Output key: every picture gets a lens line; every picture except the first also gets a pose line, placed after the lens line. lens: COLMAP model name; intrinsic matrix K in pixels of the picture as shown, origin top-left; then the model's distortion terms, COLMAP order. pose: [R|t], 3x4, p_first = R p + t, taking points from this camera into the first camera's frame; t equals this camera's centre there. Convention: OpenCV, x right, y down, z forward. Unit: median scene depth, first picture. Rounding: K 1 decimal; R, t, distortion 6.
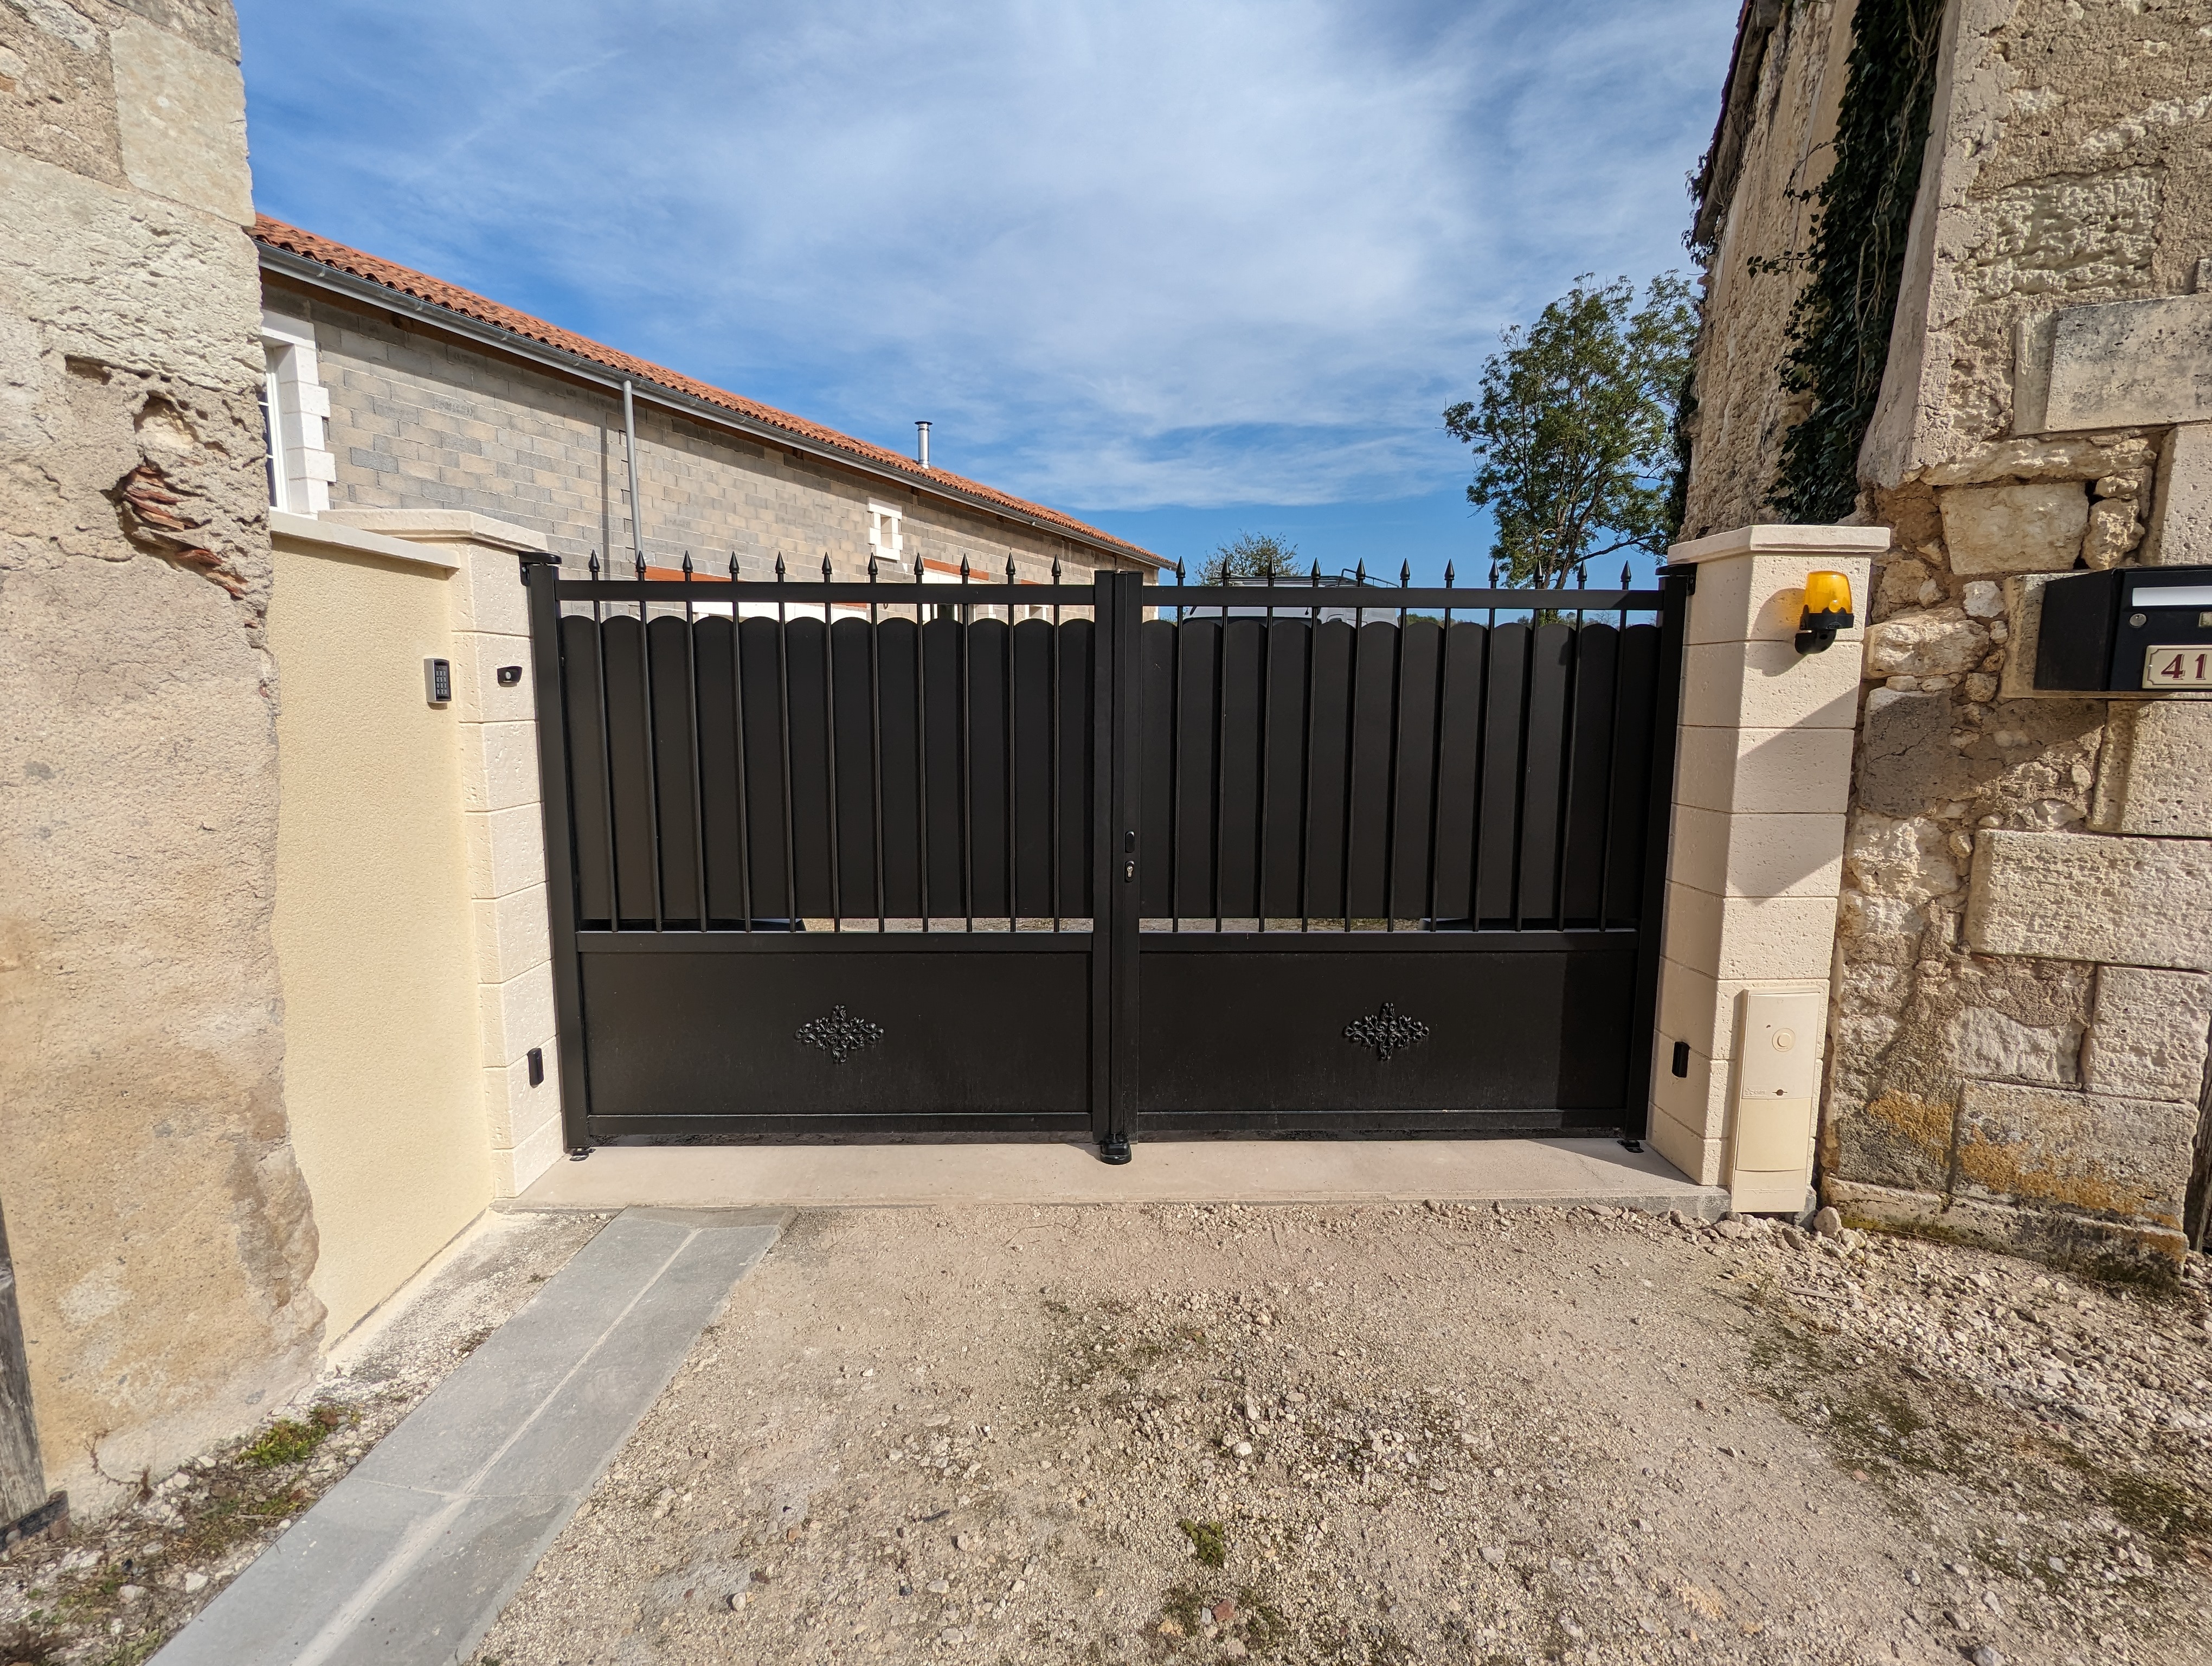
lens RADIAL K [[1043.4, 0, 1113.0], [0, 1043.4, 821.8], [0, 0, 1]] dist [0.001440, 0.002565]
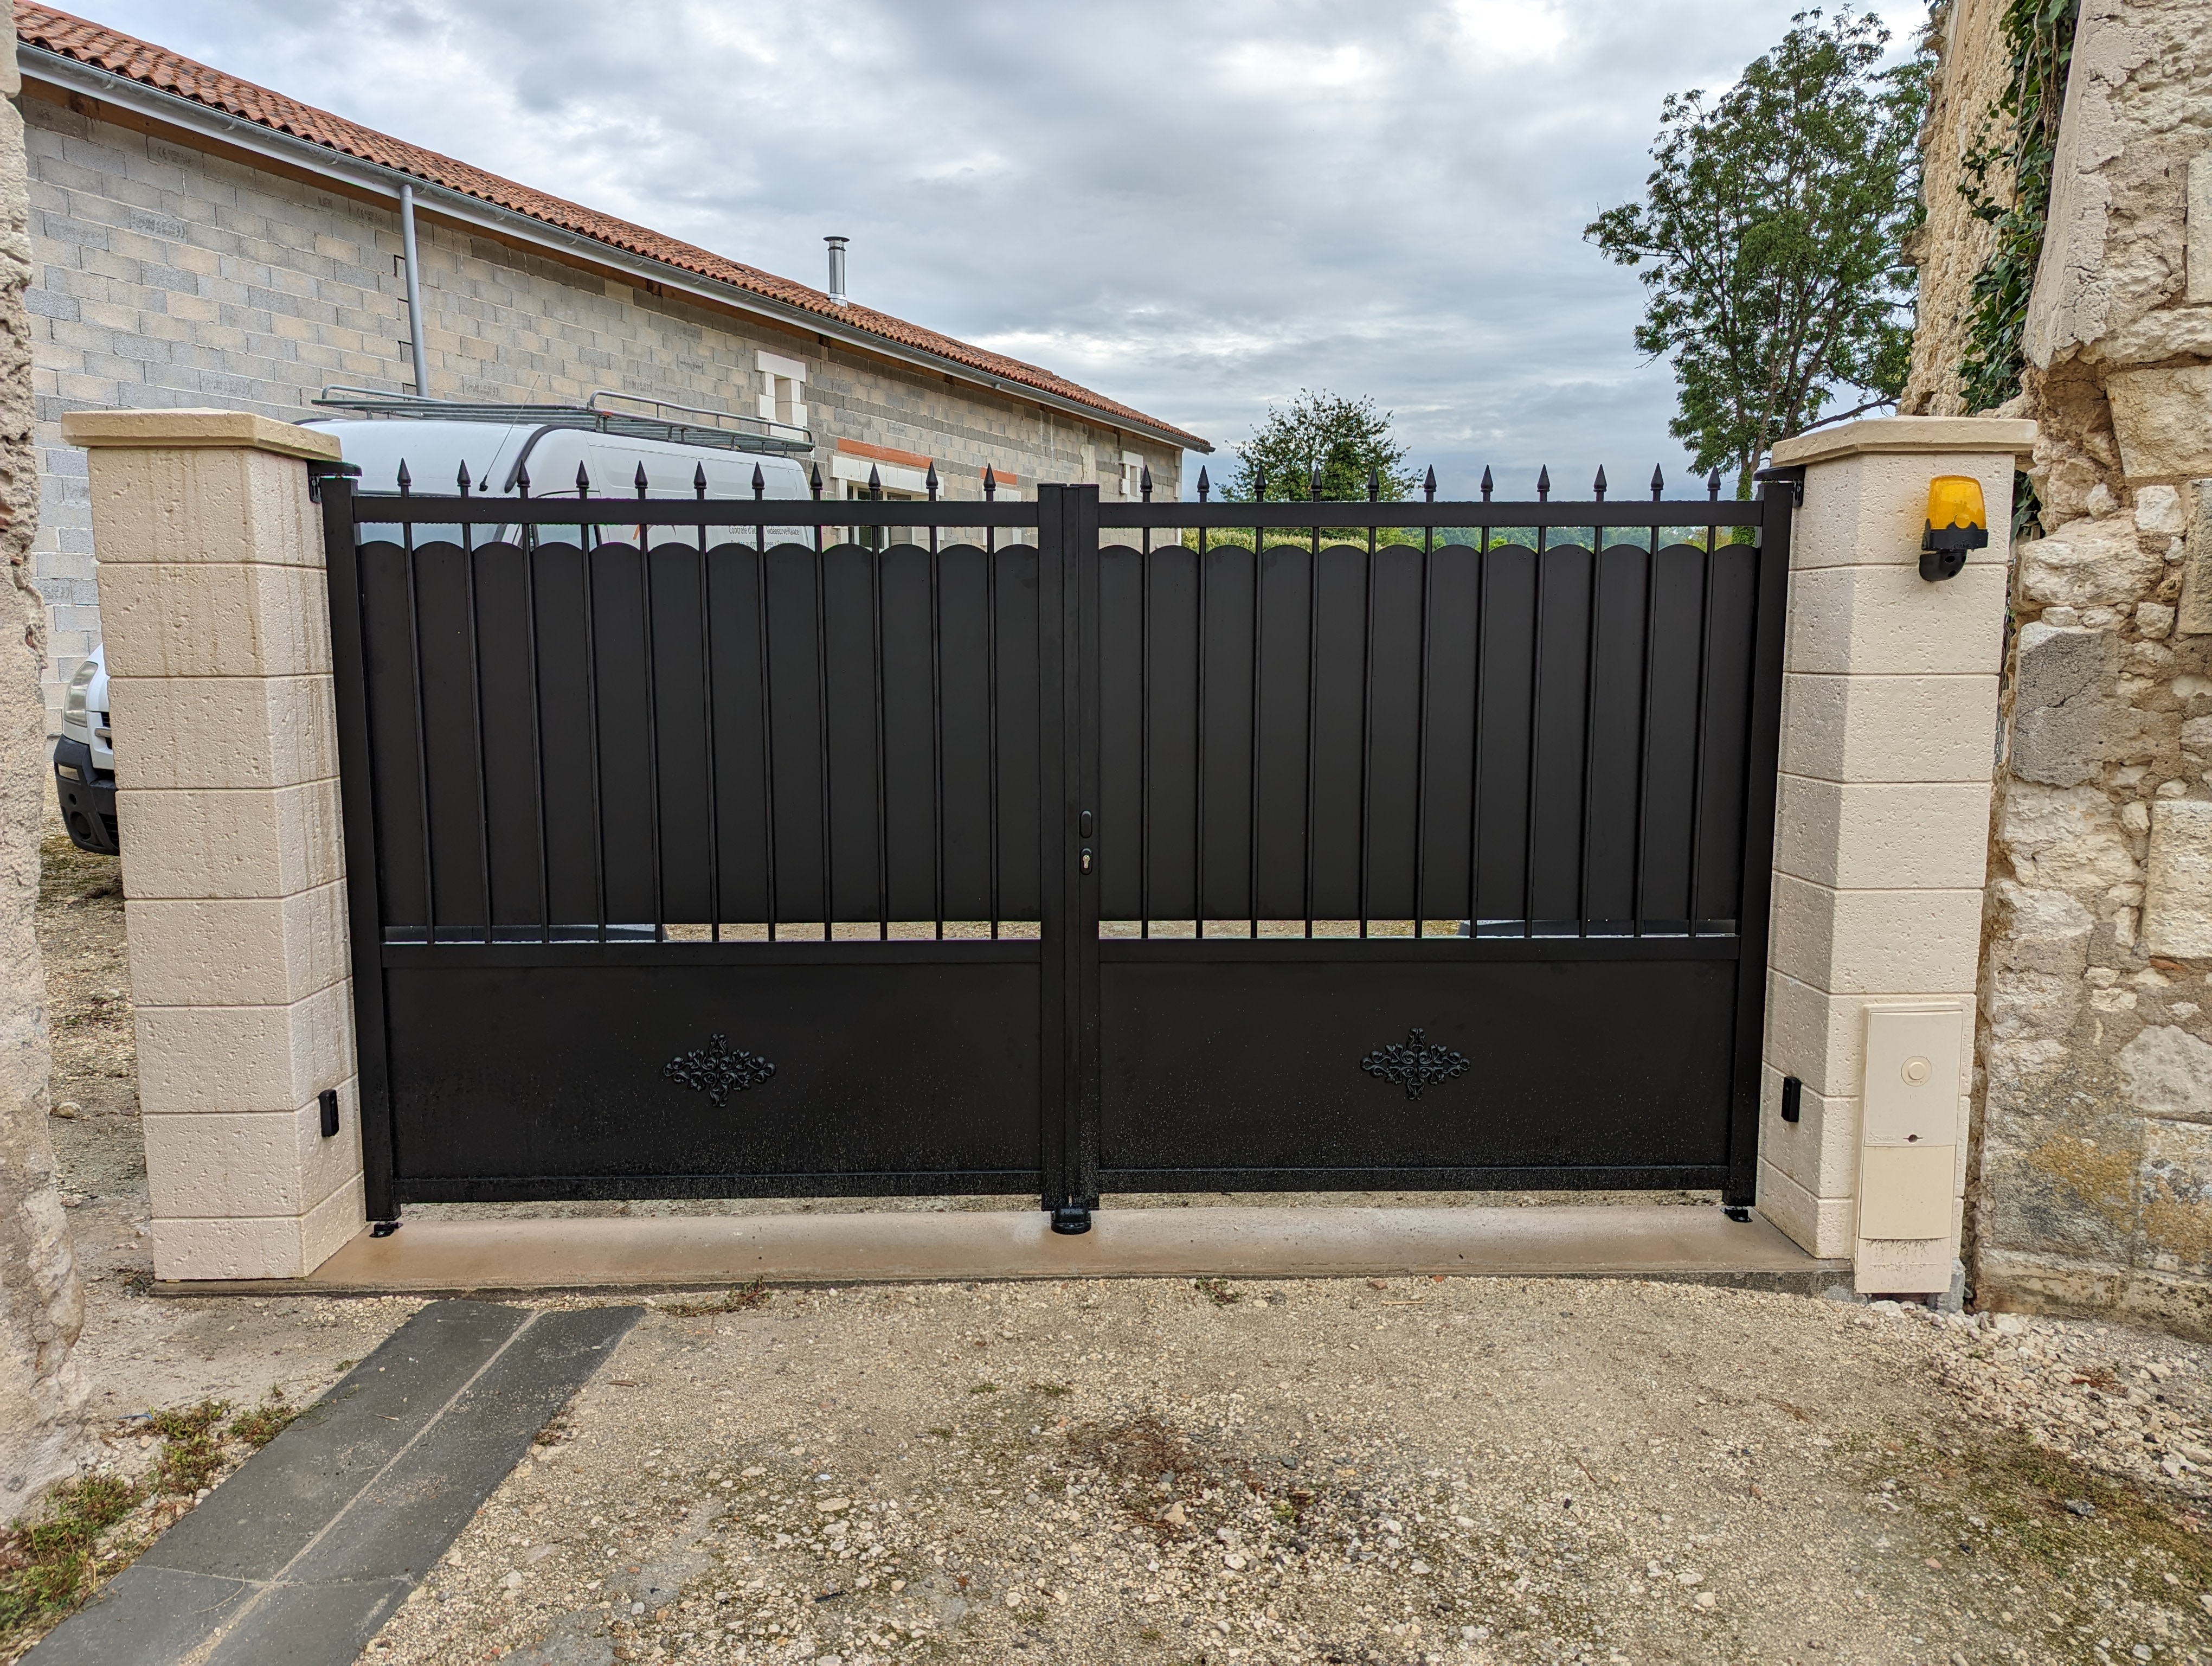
lens RADIAL K [[1531.8, 0, 1119.1], [0, 1531.8, 809.9], [0, 0, 1]] dist [0.060589, -0.042173]
pose [[0.999982, -0.005747, -0.001682, 0.046197], [0.005735, 0.999960, -0.006817, 0.017668], [0.001721, 0.006807, 0.999975, -0.173969]]
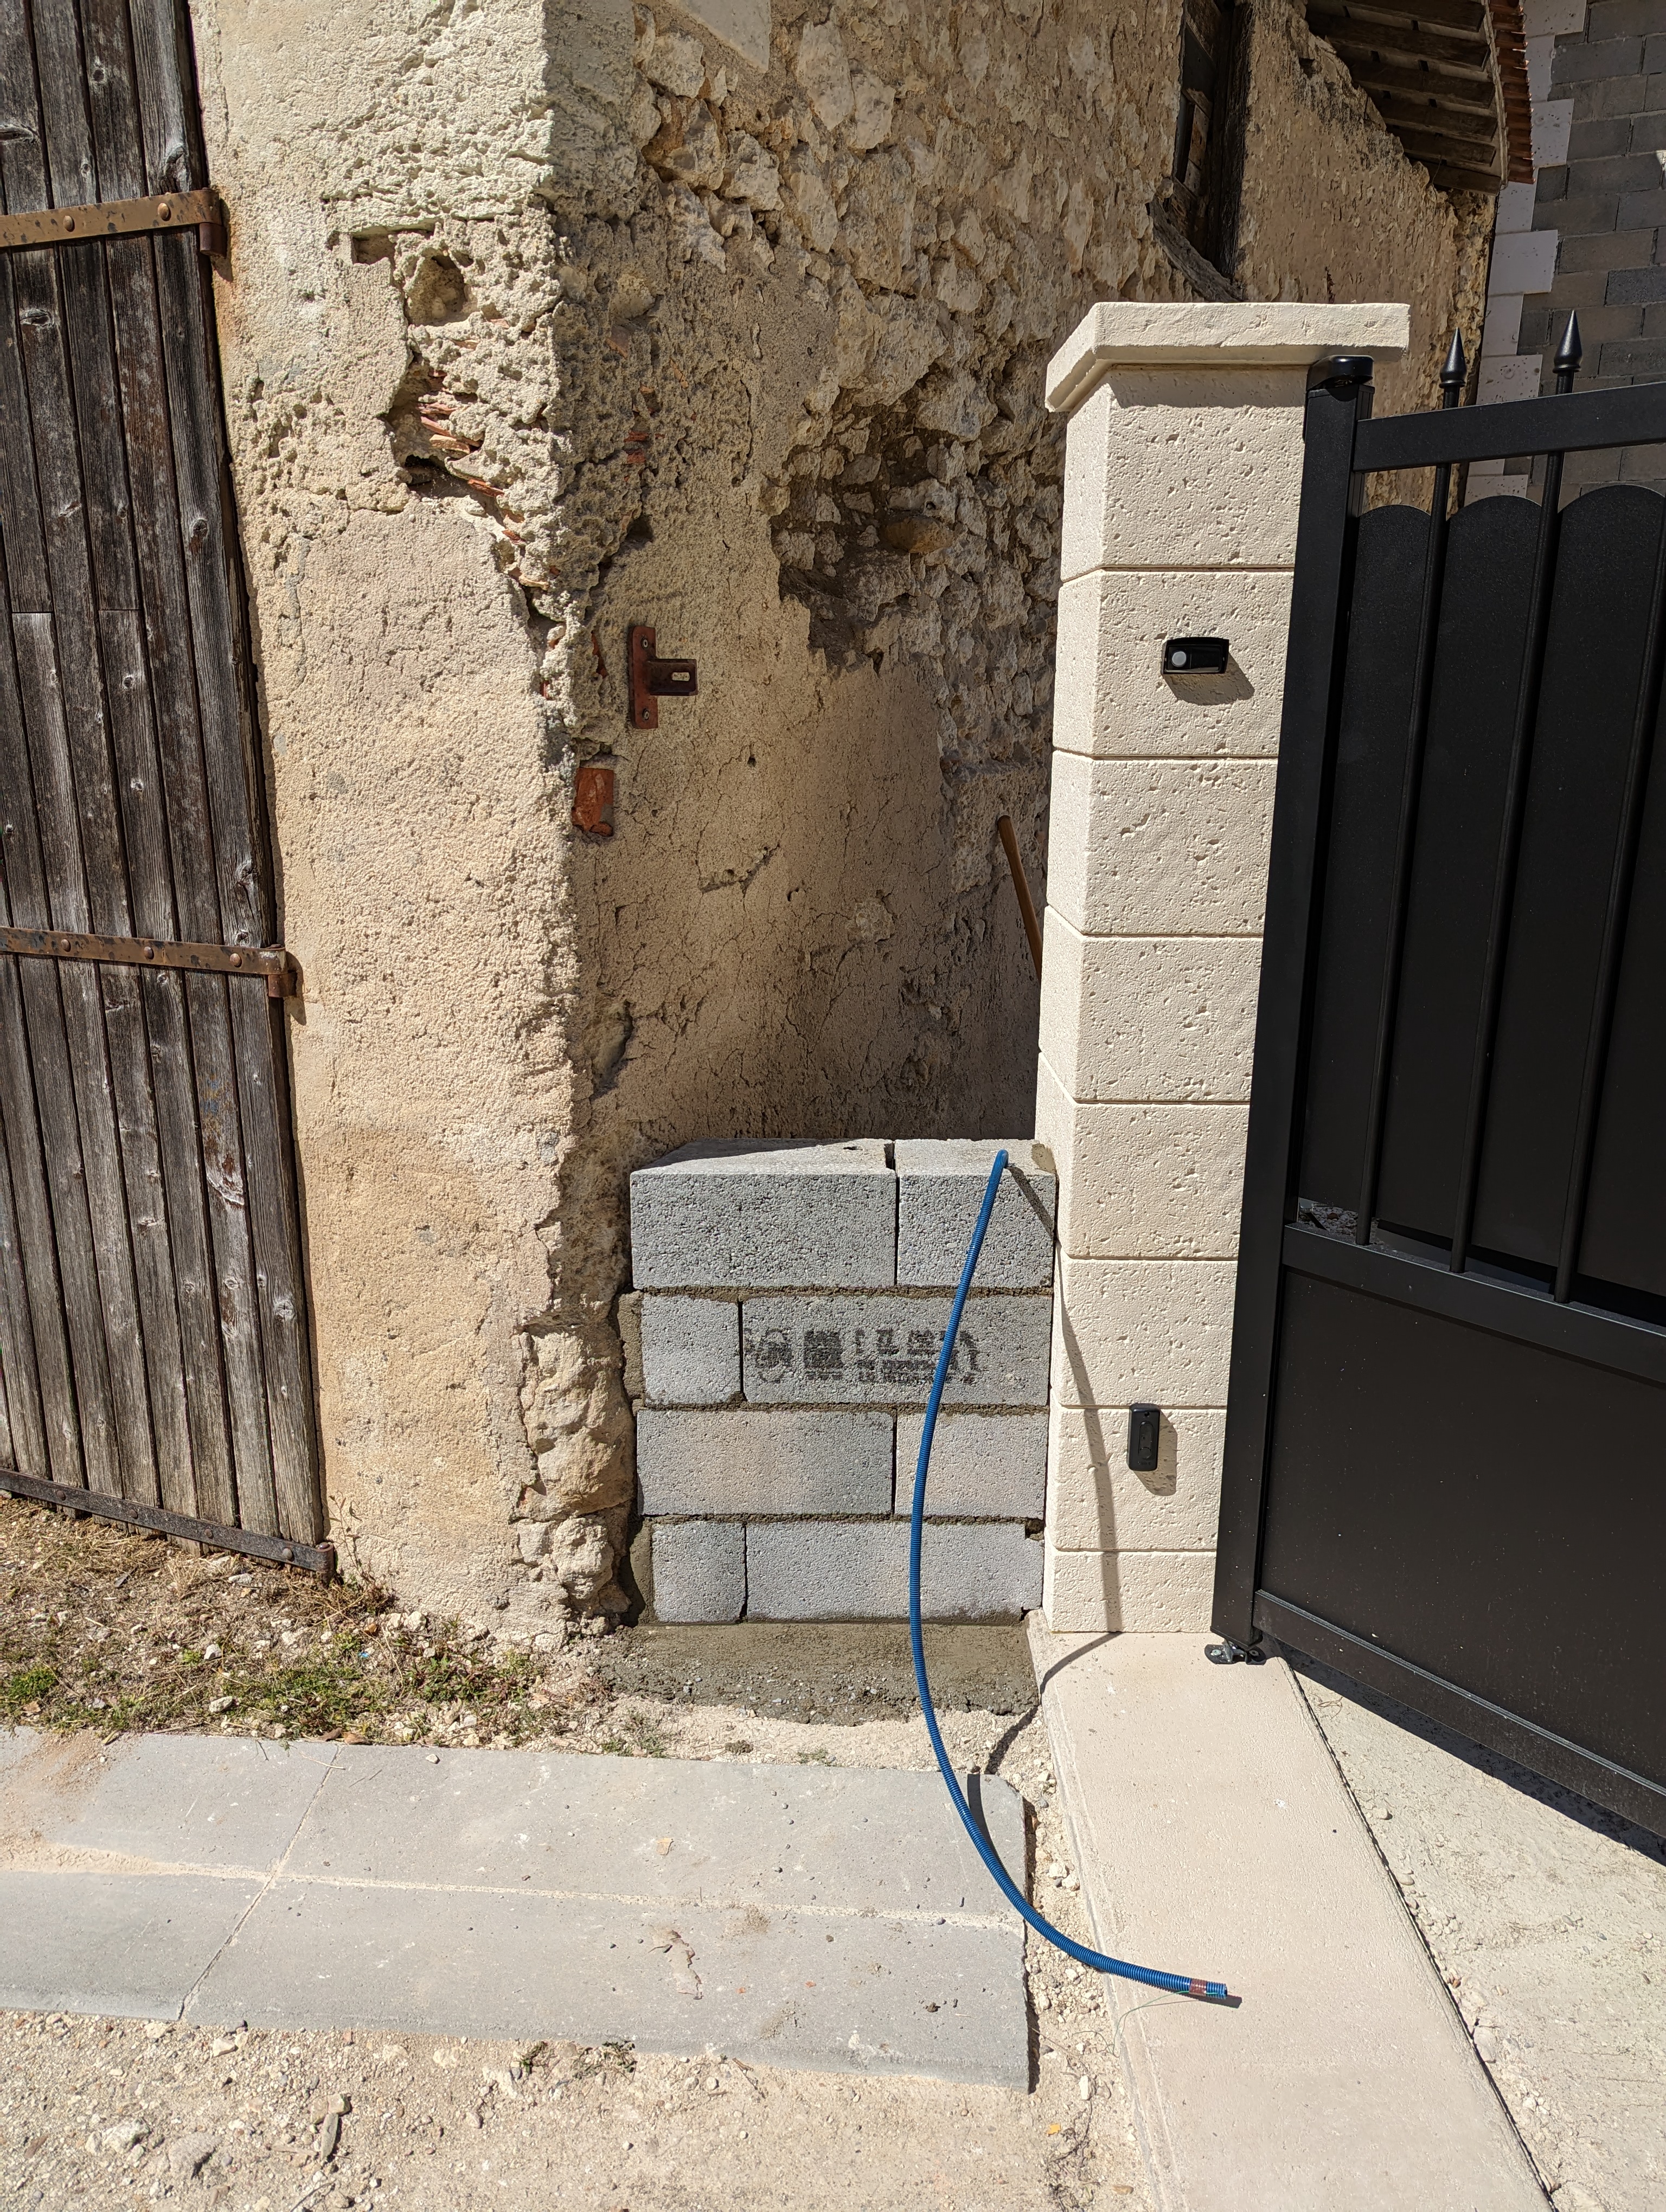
lens RADIAL K [[1558.1, 0, 833.0], [0, 1558.1, 1106.0], [0, 0, 1]] dist [0.055327, -0.045873]
pose [[-0.019283, 0.253936, -0.967029, 0.164383], [-0.131566, 0.958154, 0.254229, -0.104109], [0.991120, 0.132130, 0.014934, 0.842305]]
